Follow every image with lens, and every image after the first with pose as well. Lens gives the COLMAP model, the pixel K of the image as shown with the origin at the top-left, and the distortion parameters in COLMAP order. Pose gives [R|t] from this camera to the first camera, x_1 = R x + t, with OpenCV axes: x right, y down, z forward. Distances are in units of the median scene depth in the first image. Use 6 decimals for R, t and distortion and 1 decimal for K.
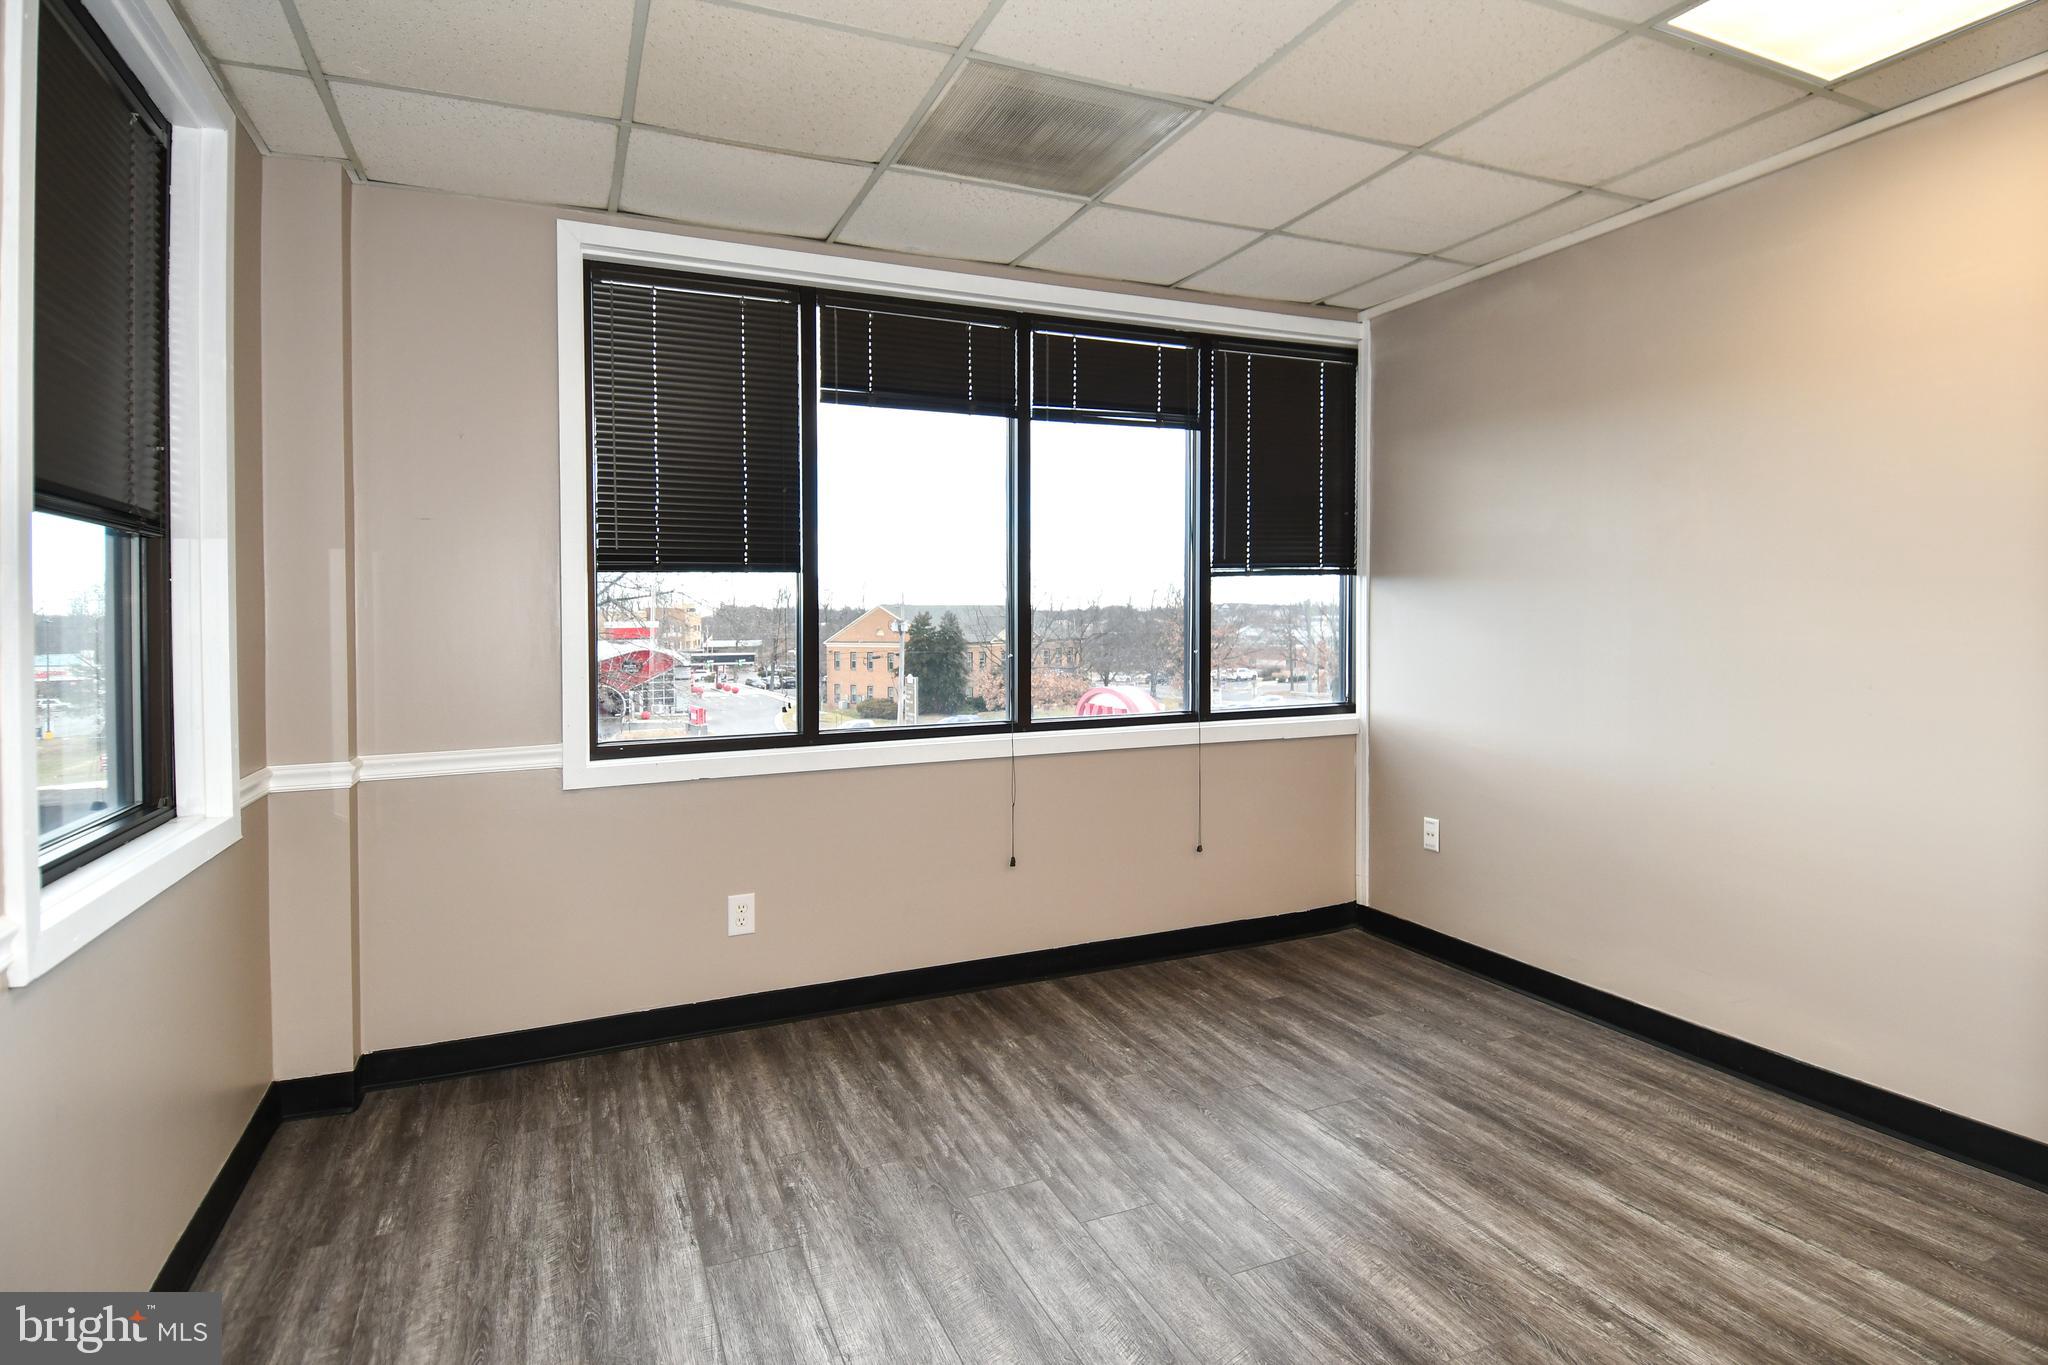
lens RADIAL K [[1136.9, 0, 1083.3], [0, 1136.9, 643.7], [0, 0, 1]] dist [0.053604, -0.067876]
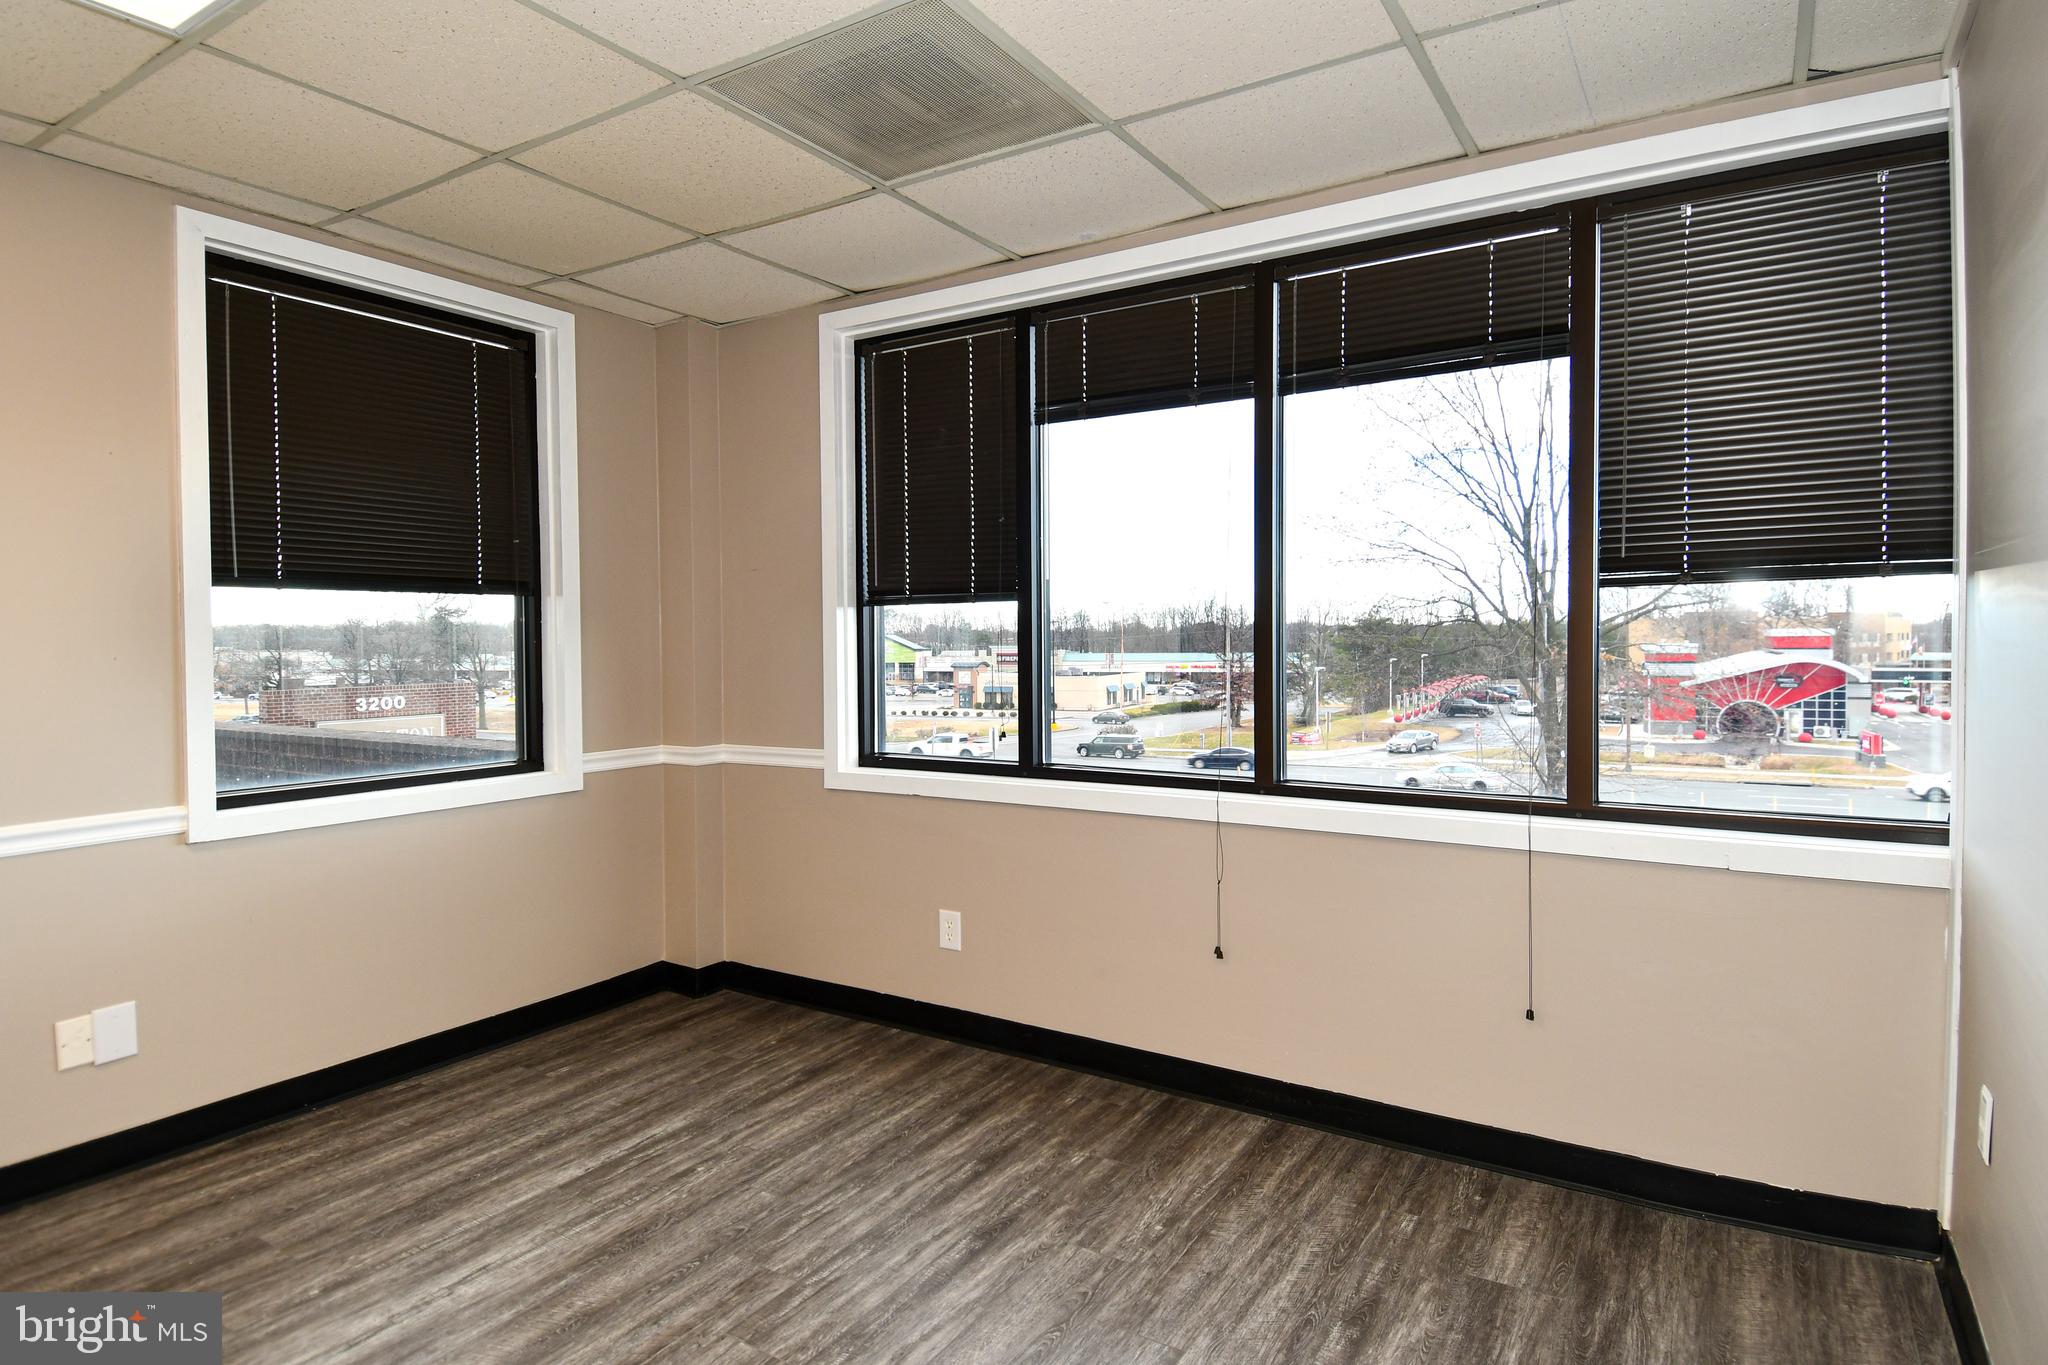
lens RADIAL K [[1176.2, 0, 1143.9], [0, 1176.2, 644.2], [0, 0, 1]] dist [0.035590, -0.042478]
pose [[0.510400, 0.018810, -0.859732, 0.730315], [-0.020015, 0.999750, 0.009991, -0.039105], [0.859704, 0.012108, 0.510648, 0.615337]]
